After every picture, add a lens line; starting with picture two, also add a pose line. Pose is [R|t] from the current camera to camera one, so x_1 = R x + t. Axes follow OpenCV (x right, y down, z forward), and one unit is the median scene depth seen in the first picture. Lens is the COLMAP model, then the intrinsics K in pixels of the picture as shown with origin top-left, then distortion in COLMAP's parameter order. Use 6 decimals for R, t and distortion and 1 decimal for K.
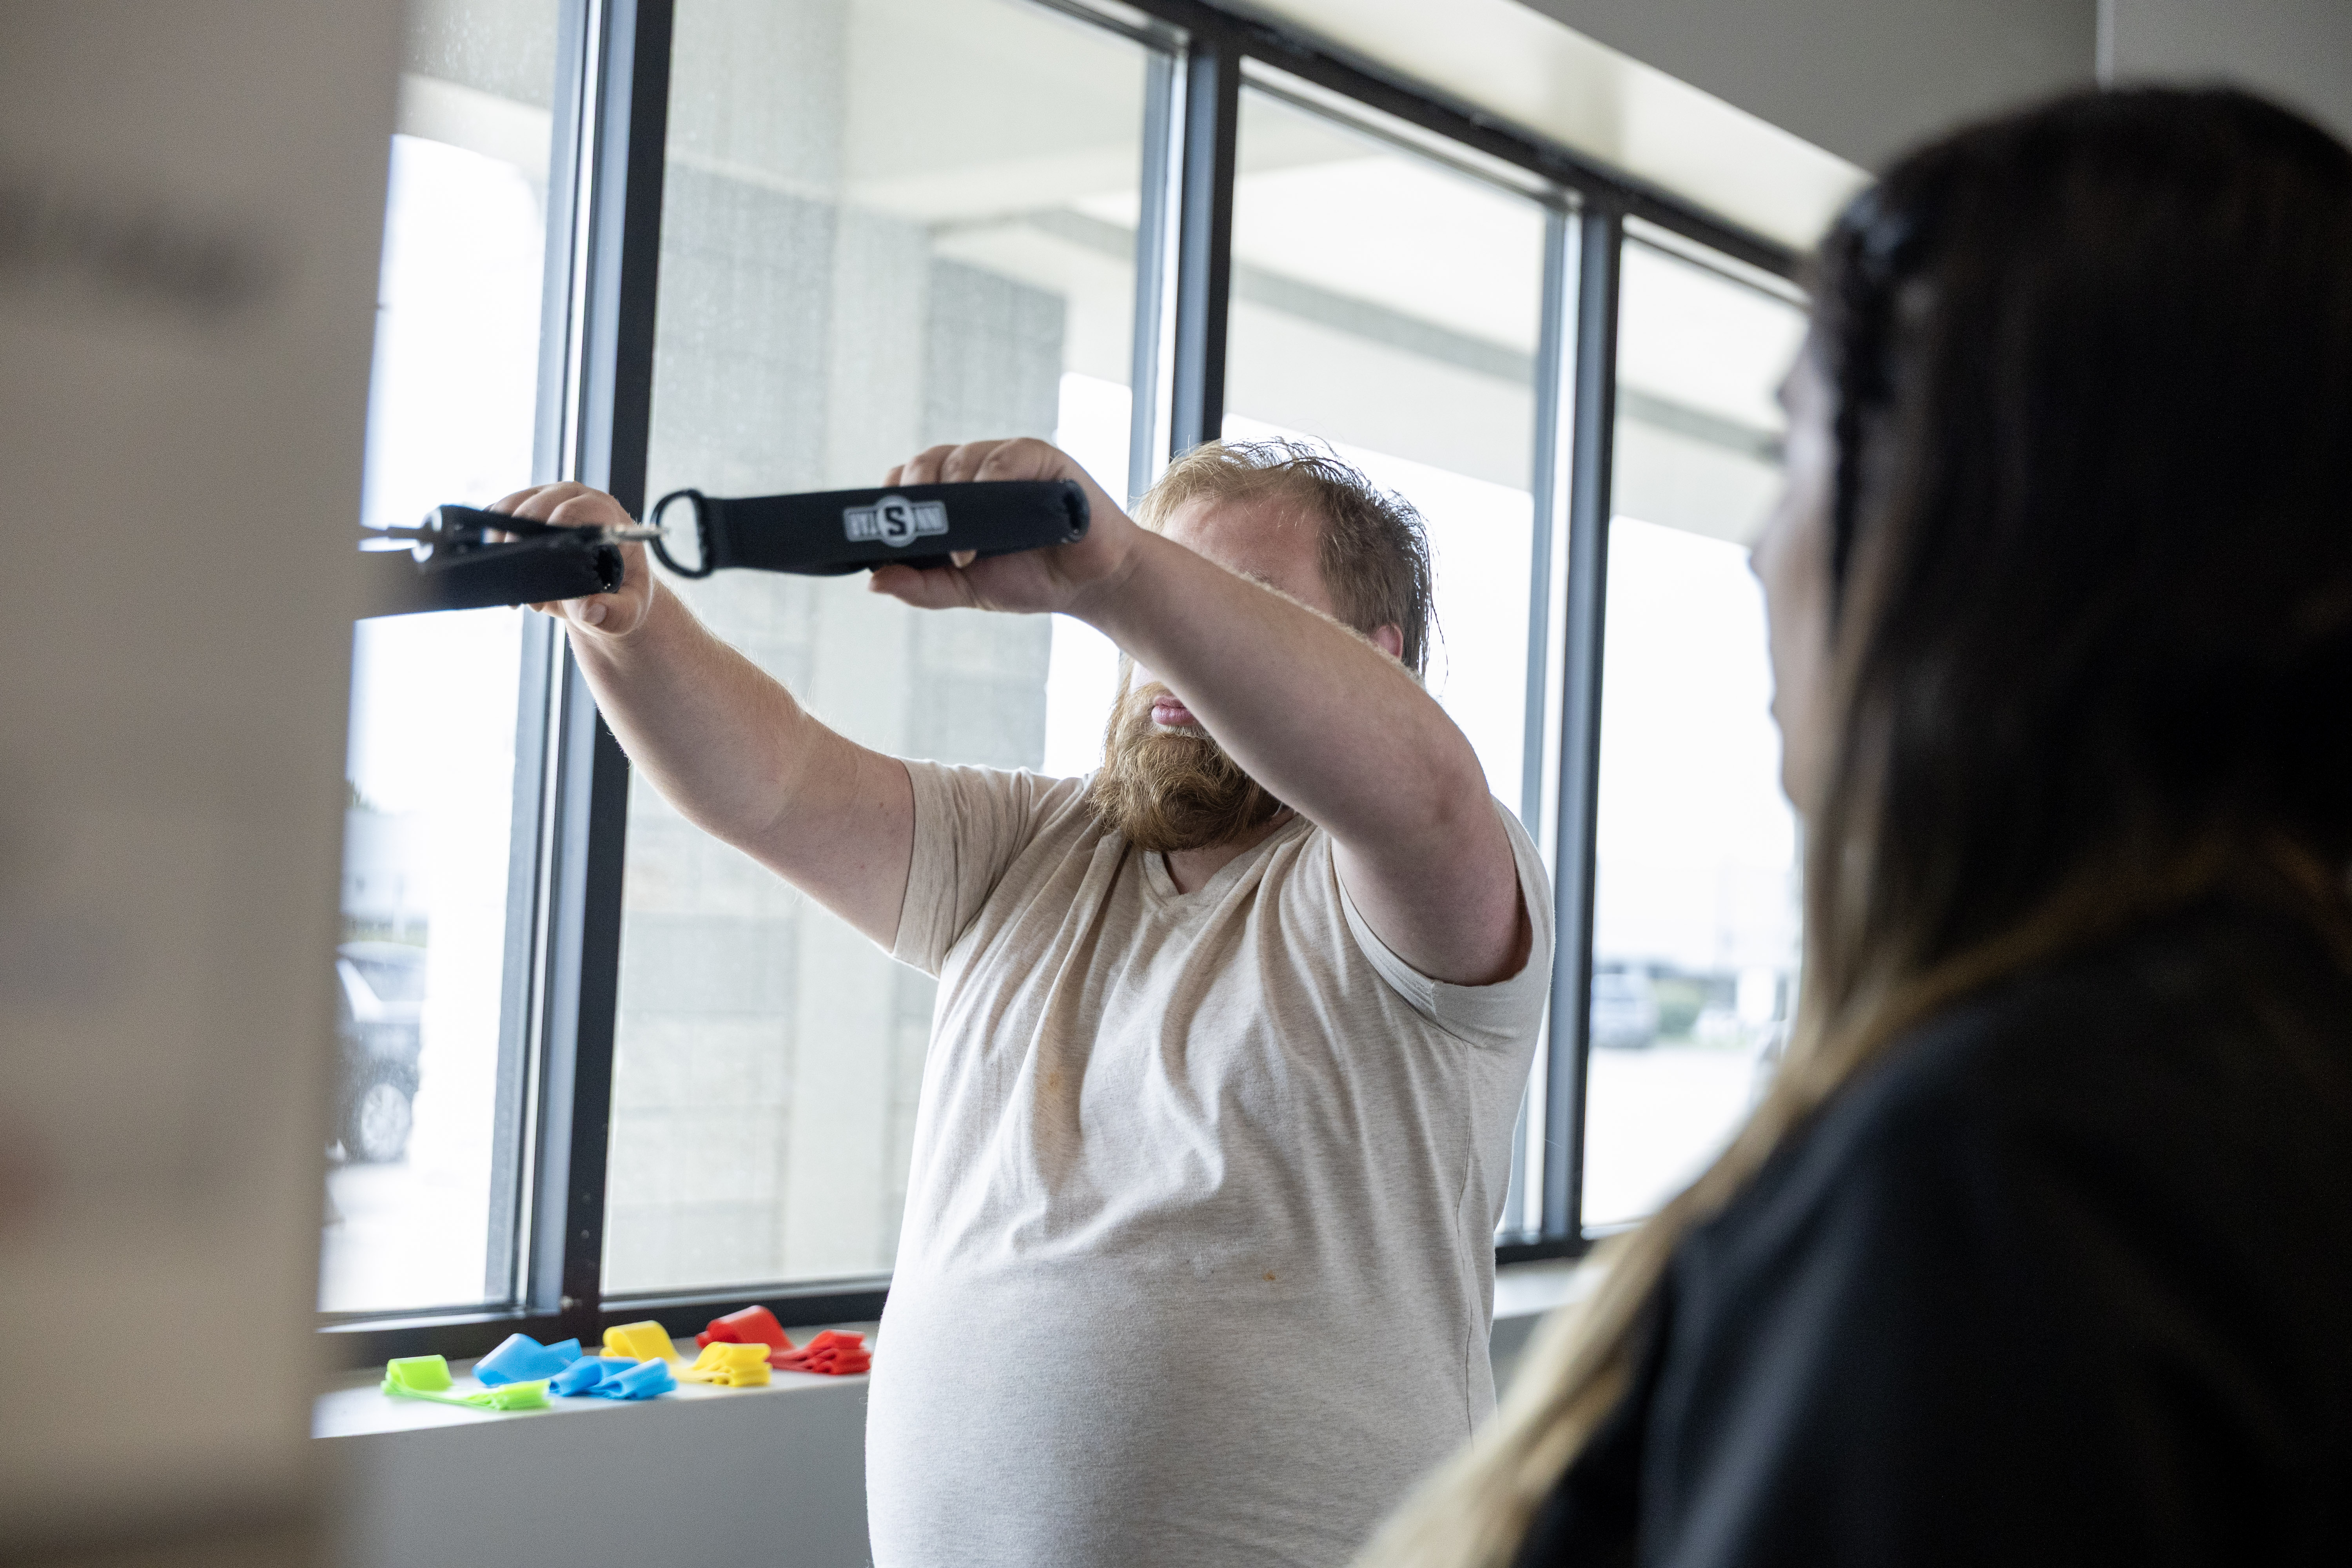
lens RADIAL K [[3167.1, 0, 1175.7], [0, 3167.1, 784.1], [0, 0, 1]] dist [-0.140647, 0.000000]
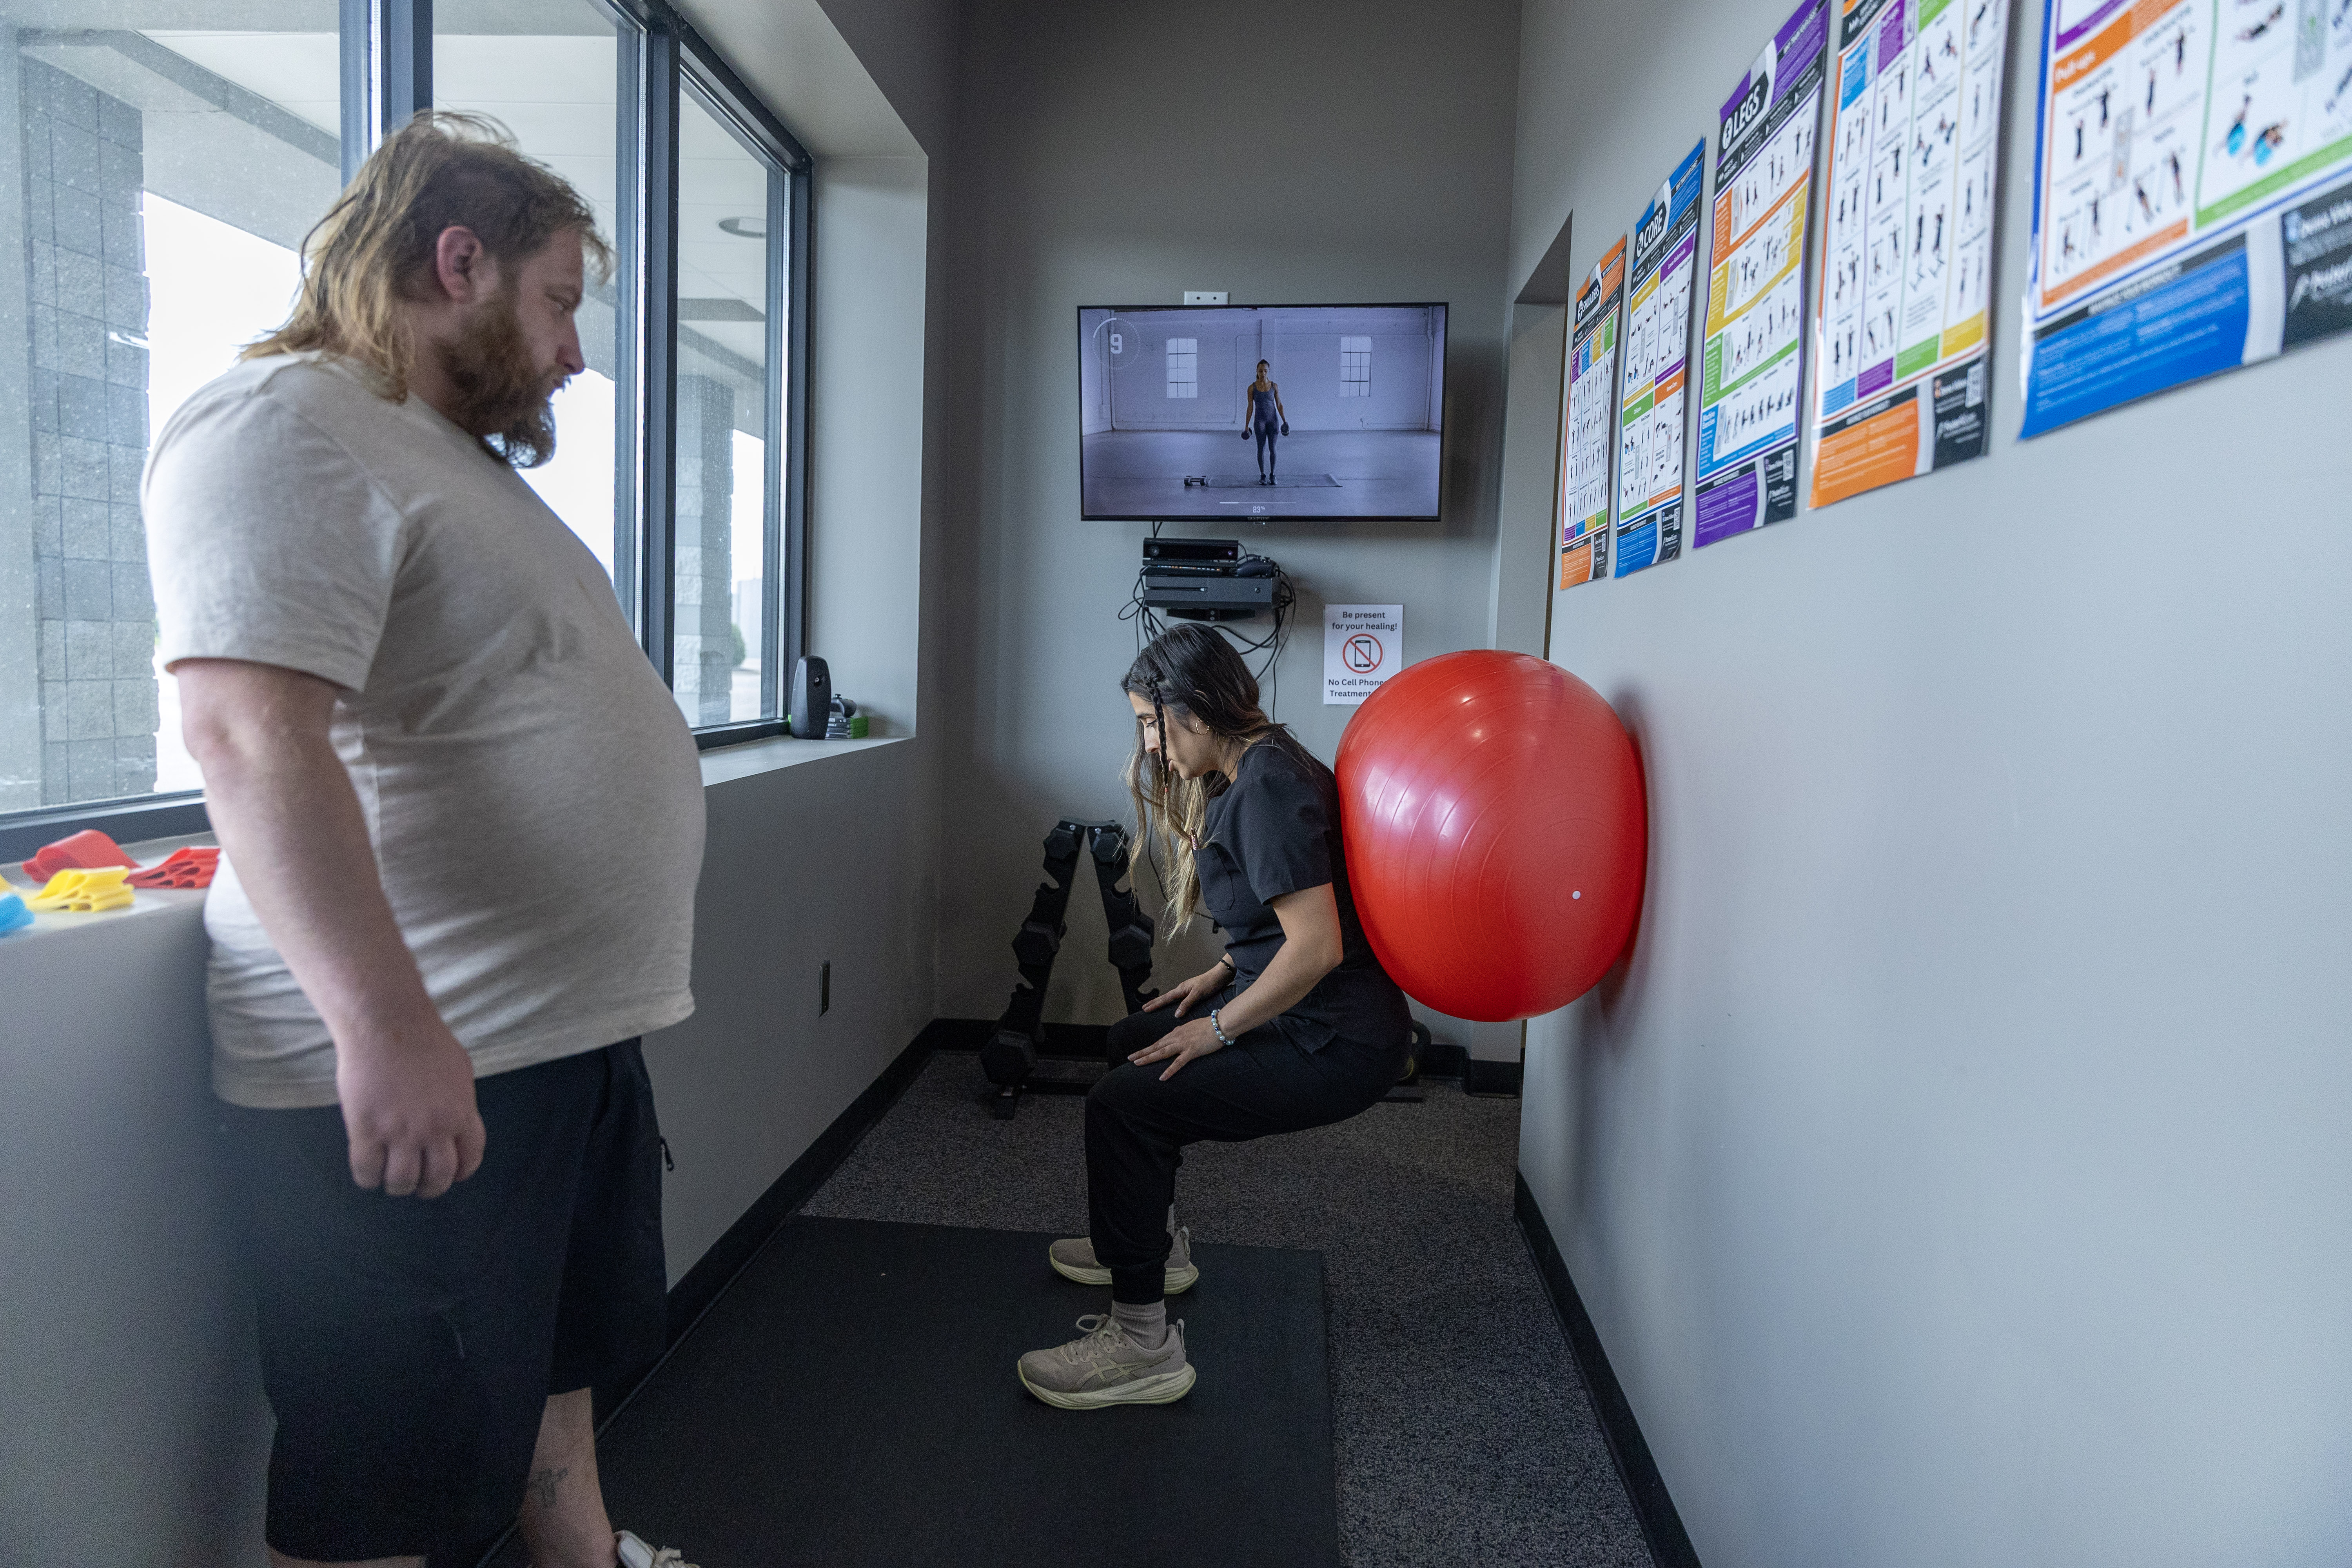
lens RADIAL K [[1492.6, 0, 1182.6], [0, 1492.6, 780.3], [0, 0, 1]] dist [-0.006836, -0.002497]
pose [[0.824456, -0.059832, 0.562755, -0.113912], [-0.034967, 0.987110, 0.156177, 0.062218], [-0.564845, -0.148439, 0.811736, 0.409898]]
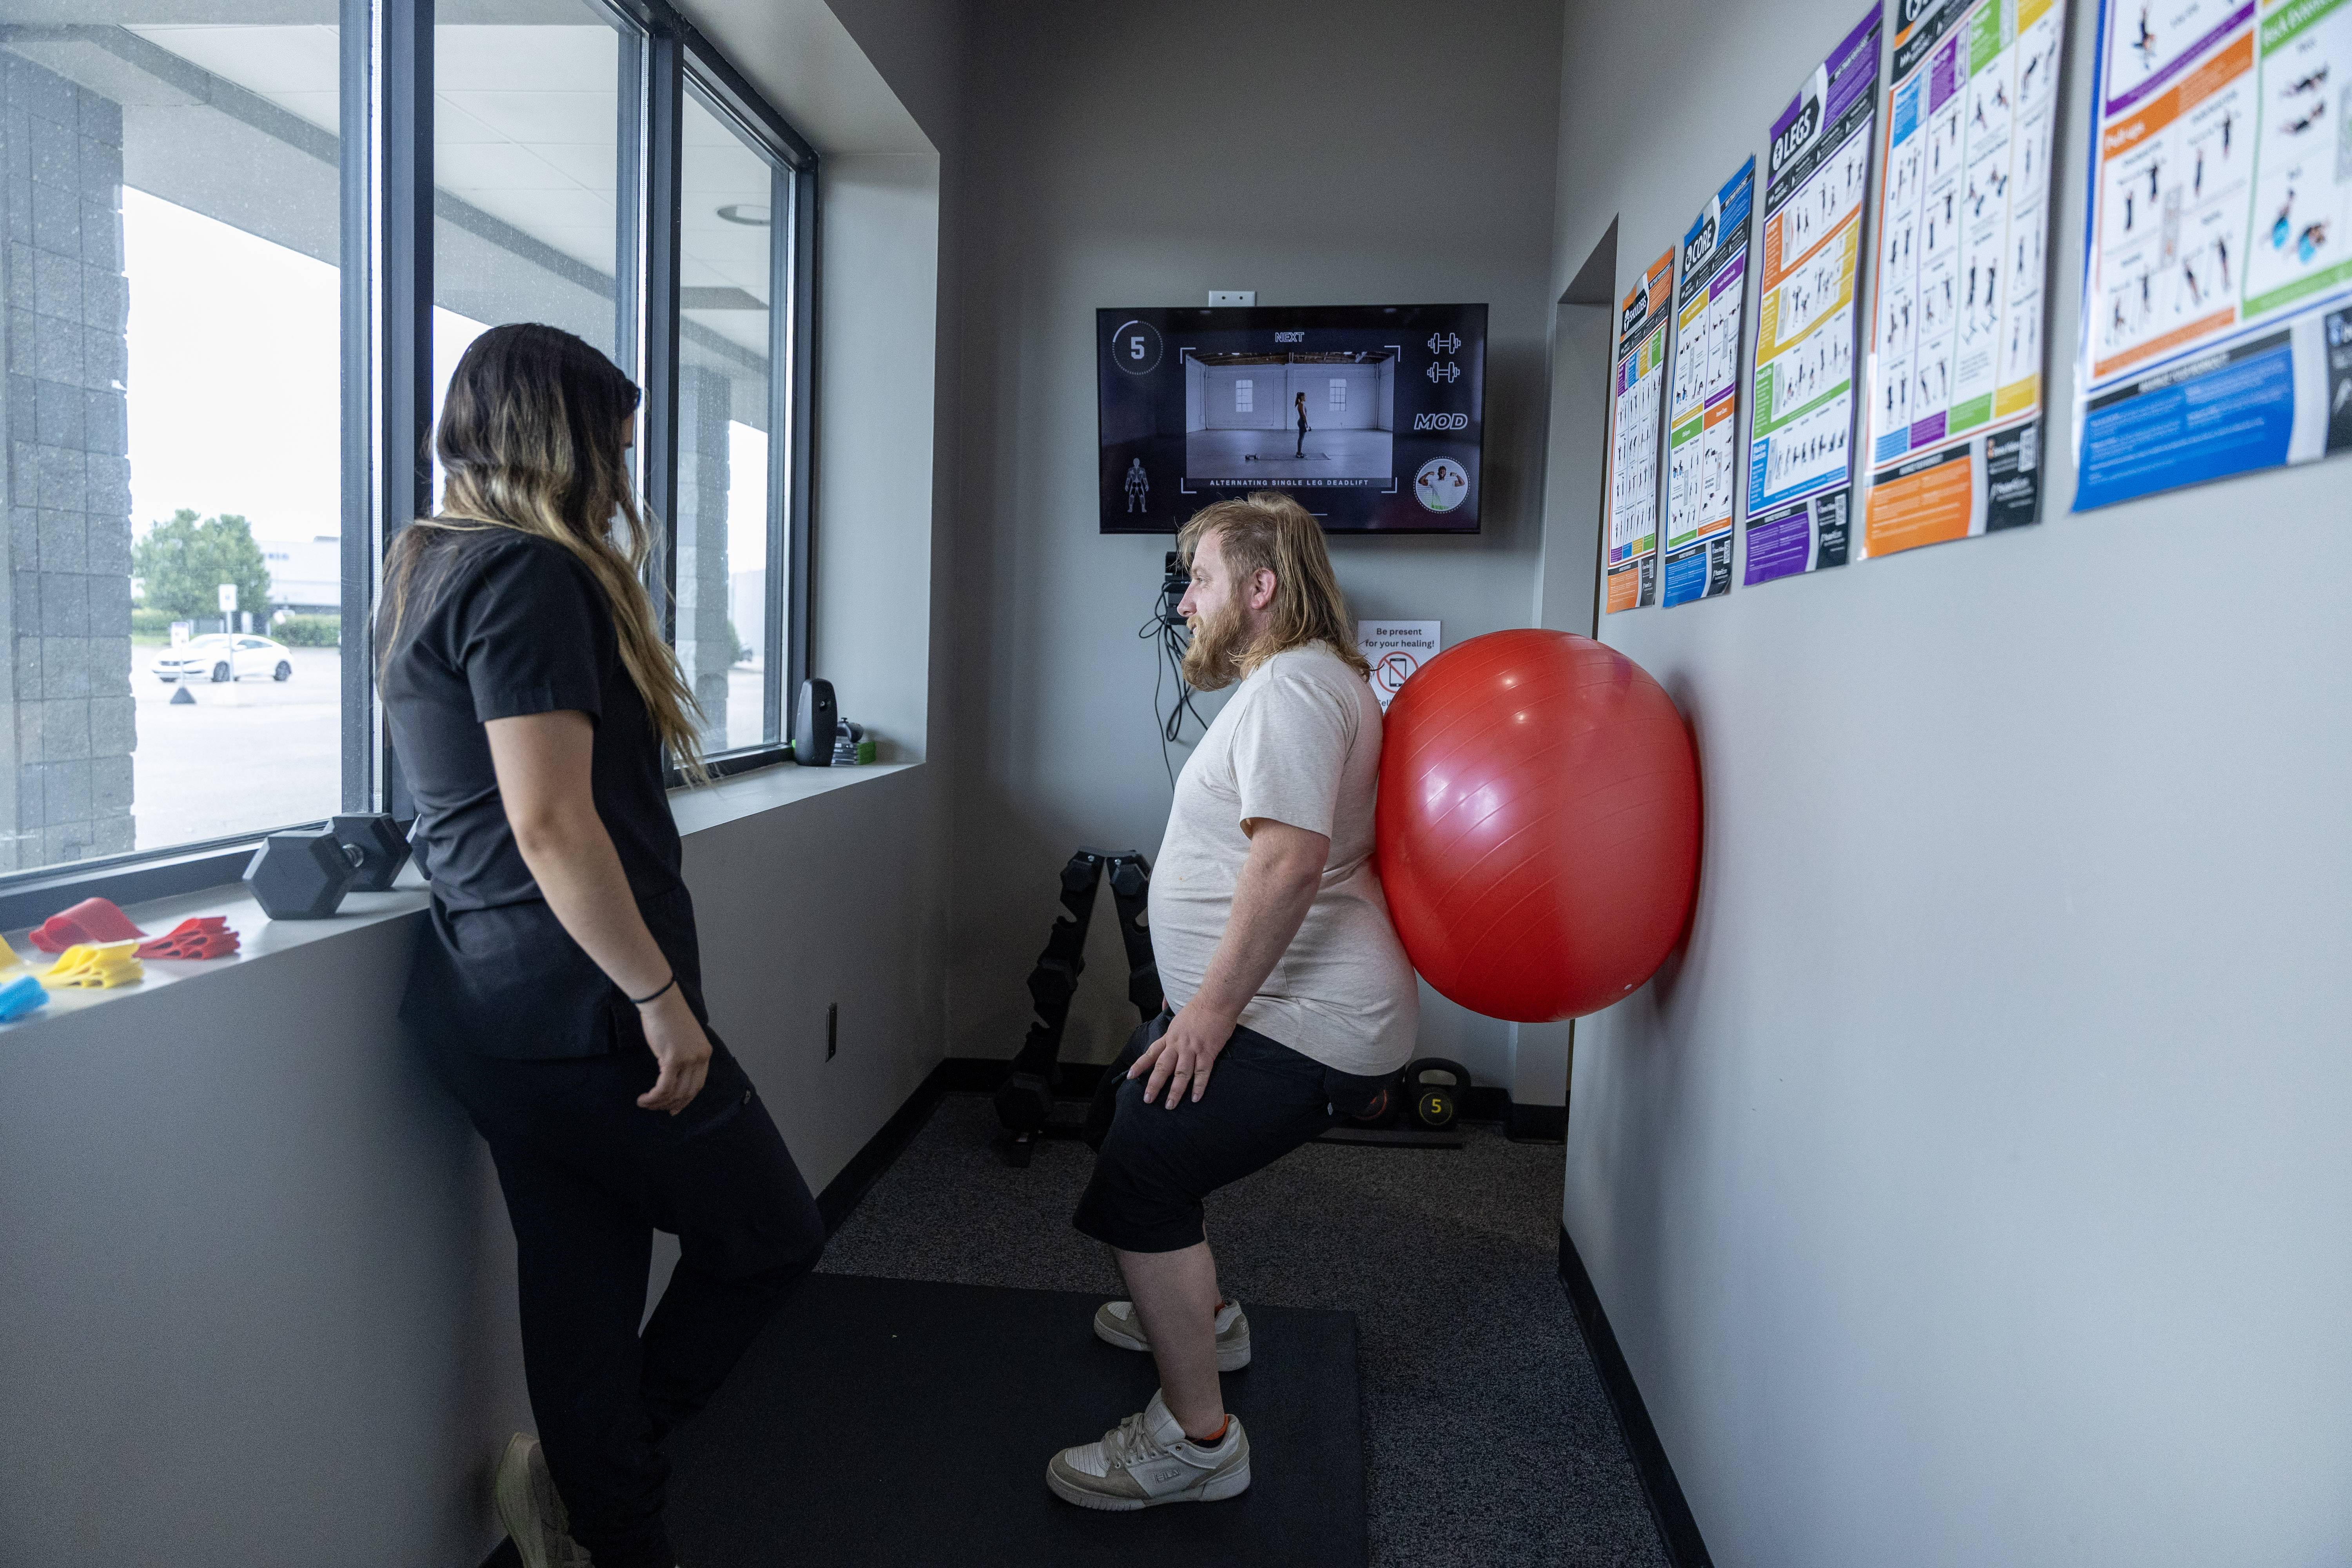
lens RADIAL K [[1598.8, 0, 1183.2], [0, 1598.8, 776.4], [0, 0, 1]] dist [-0.015272, -0.005320]
pose [[0.832237, -0.057066, 0.551476, -0.124483], [-0.032511, 0.987954, 0.151294, 0.038933], [-0.553467, -0.143841, 0.820356, 0.398673]]
